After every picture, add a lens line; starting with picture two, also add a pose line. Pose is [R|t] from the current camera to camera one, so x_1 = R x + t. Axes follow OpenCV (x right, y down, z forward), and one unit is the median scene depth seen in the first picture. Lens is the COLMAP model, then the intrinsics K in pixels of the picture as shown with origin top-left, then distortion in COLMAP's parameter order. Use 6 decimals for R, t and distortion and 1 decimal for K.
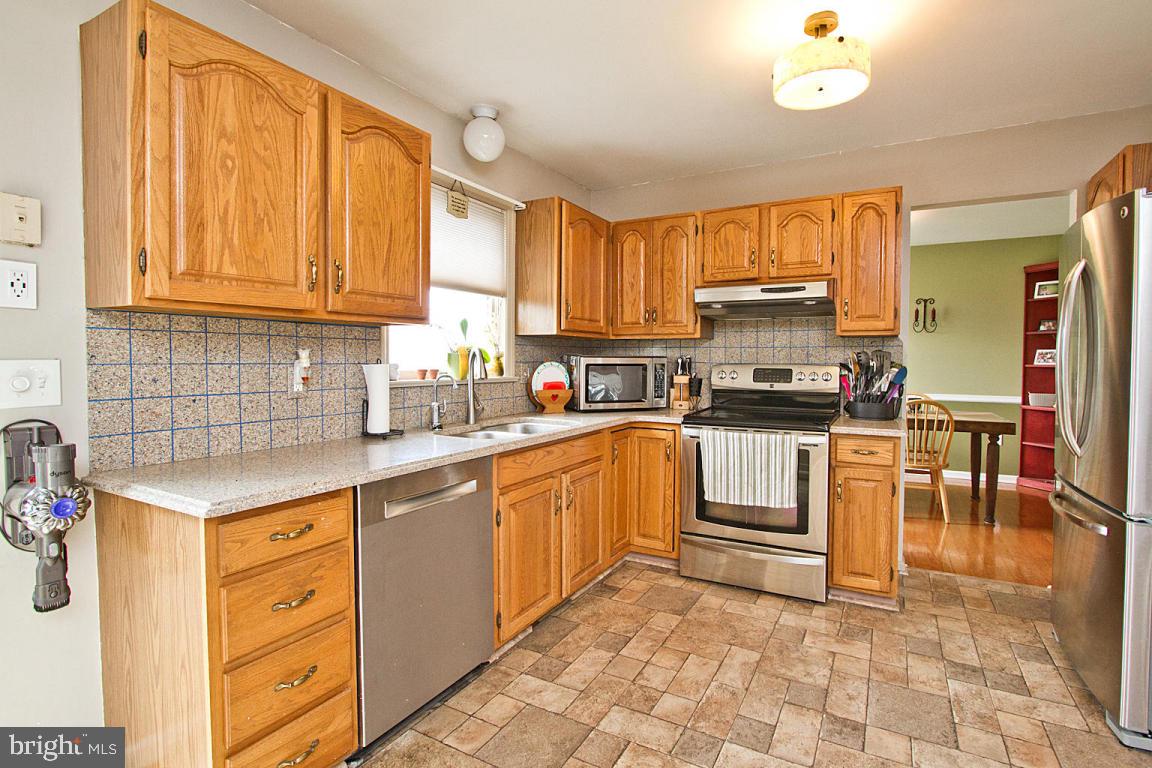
lens RADIAL K [[549.2, 0, 596.5], [0, 549.2, 374.4], [0, 0, 1]] dist [-0.017566, 0.001507]
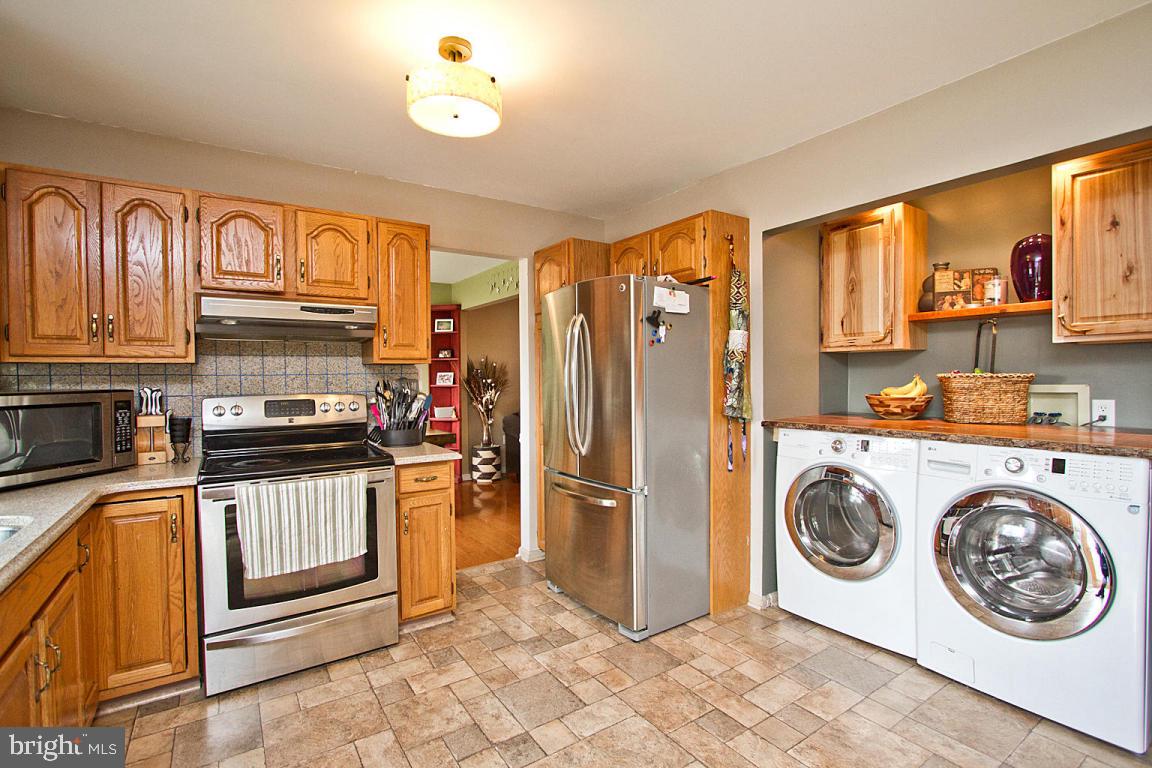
lens RADIAL K [[530.8, 0, 579.7], [0, 530.8, 385.7], [0, 0, 1]] dist [-0.014179, 0.000222]
pose [[0.464289, -0.025369, 0.885321, -0.235362], [0.036072, 0.999302, 0.009718, -0.029373], [-0.884949, 0.027423, 0.464880, 0.263546]]
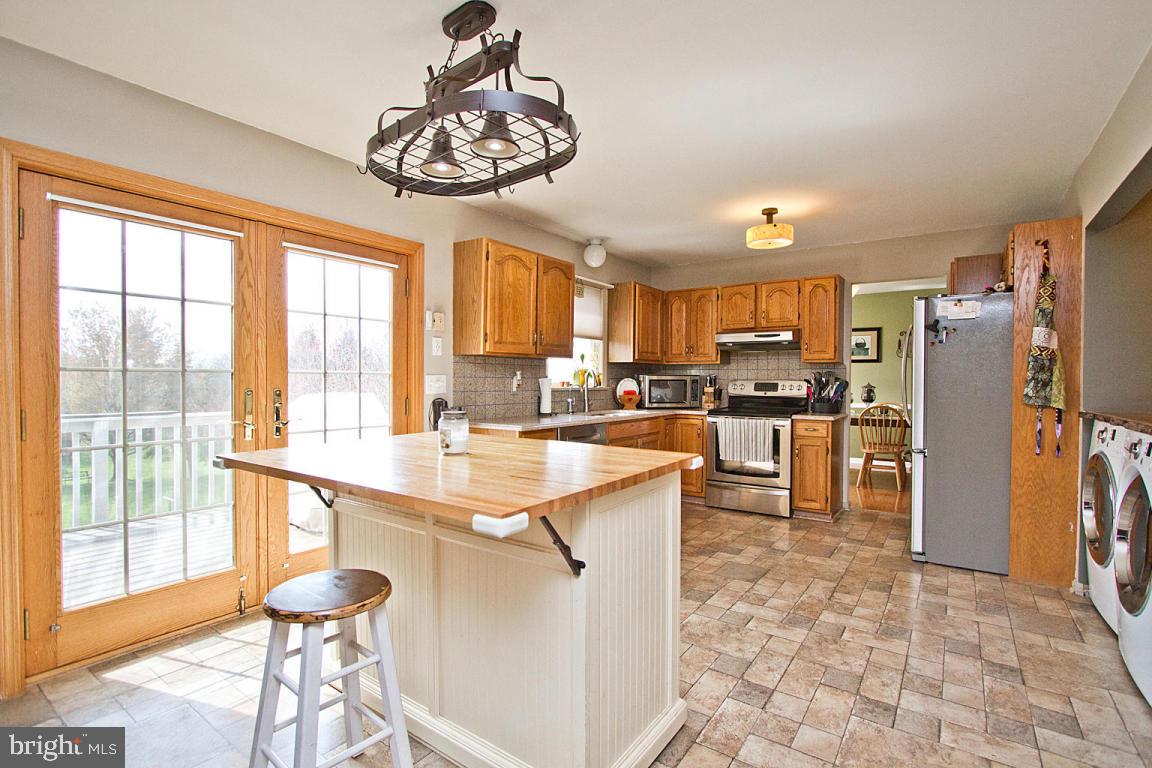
lens RADIAL K [[537.2, 0, 583.2], [0, 537.2, 386.6], [0, 0, 1]] dist [-0.013901, 0.000261]
pose [[0.992856, 0.003194, -0.119279, -0.027864], [-0.004919, 0.999888, -0.014169, 0.030921], [0.119221, 0.014655, 0.992760, -0.742072]]
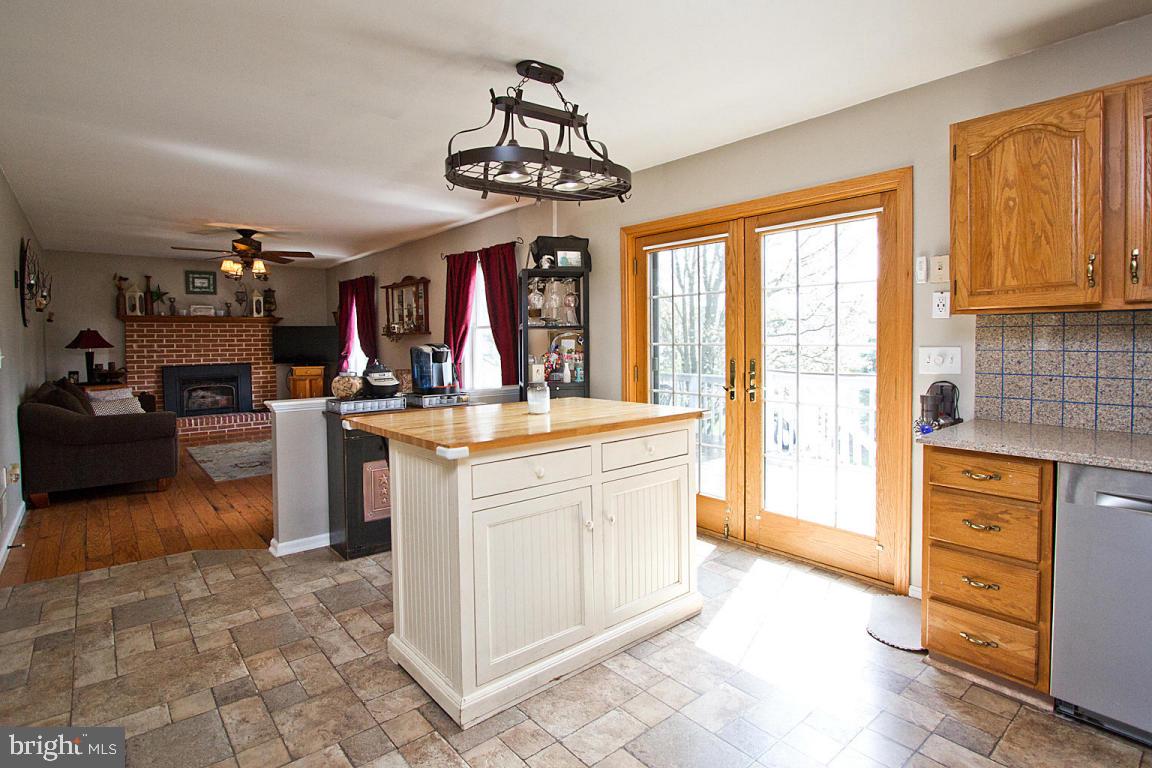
lens RADIAL K [[579.6, 0, 567.2], [0, 579.6, 355.3], [0, 0, 1]] dist [-0.012847, 0.000522]
pose [[-0.377065, 0.027873, -0.925767, 0.579190], [-0.017056, 0.999169, 0.037029, -0.024477], [0.926030, 0.029752, -0.376276, 0.283037]]
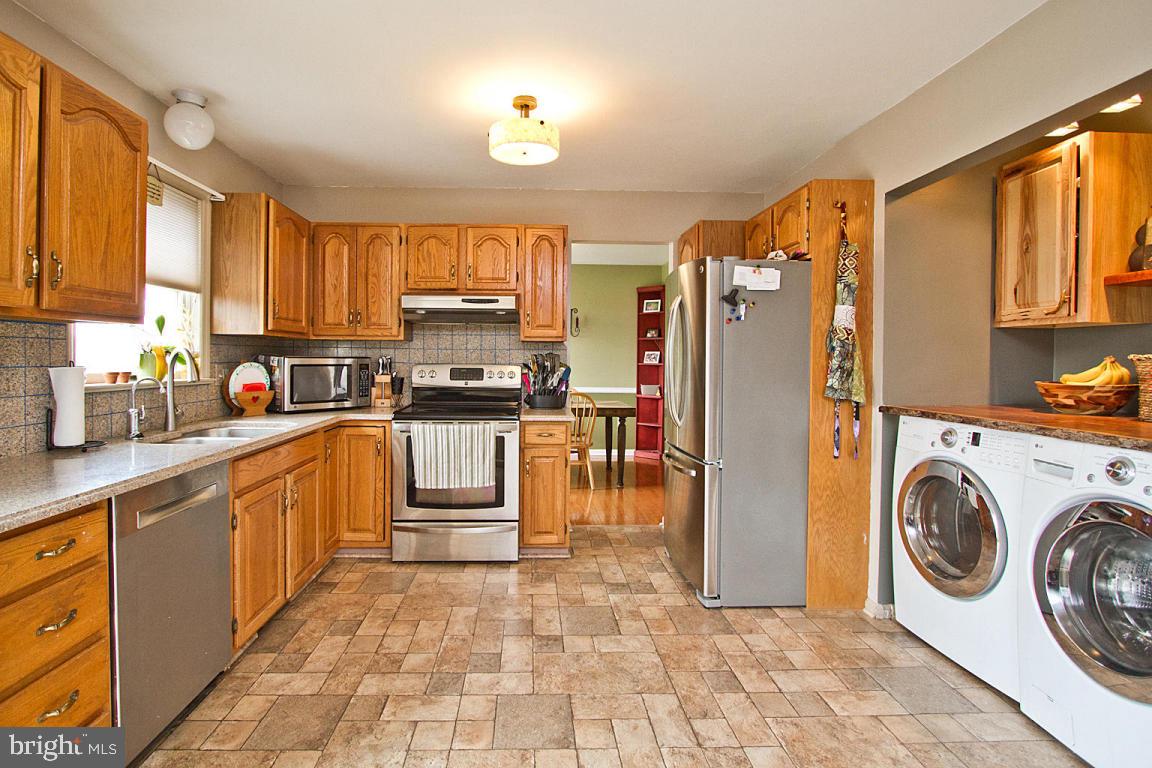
lens RADIAL K [[569.0, 0, 544.4], [0, 569.0, 363.5], [0, 0, 1]] dist [-0.015164, 0.000644]
pose [[0.868342, -0.002182, 0.495960, -0.151430], [0.009294, 0.999886, -0.011872, -0.005540], [-0.495878, 0.014918, 0.868264, -0.129529]]
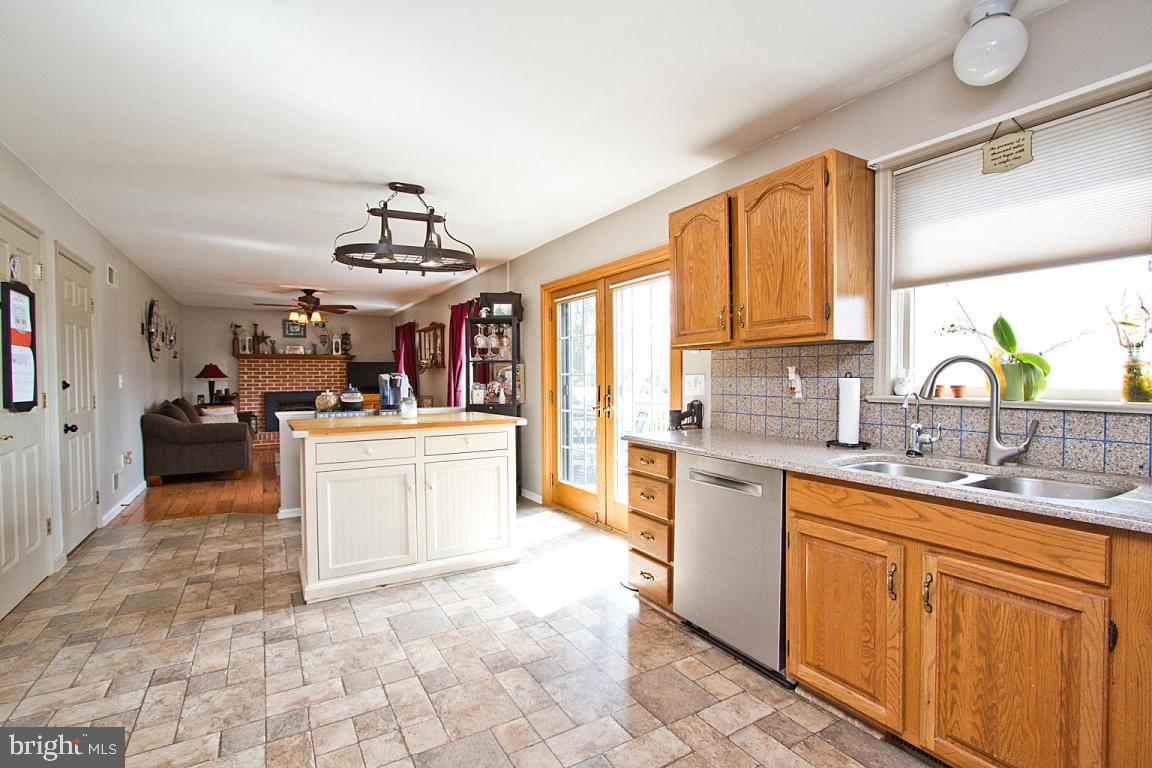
lens RADIAL K [[532.0, 0, 576.6], [0, 532.0, 387.8], [0, 0, 1]] dist [-0.013615, 0.000245]
pose [[-0.515638, 0.019759, -0.856579, 0.607660], [-0.019701, 0.999196, 0.034908, -0.020389], [0.856580, 0.034875, -0.514834, 0.874839]]
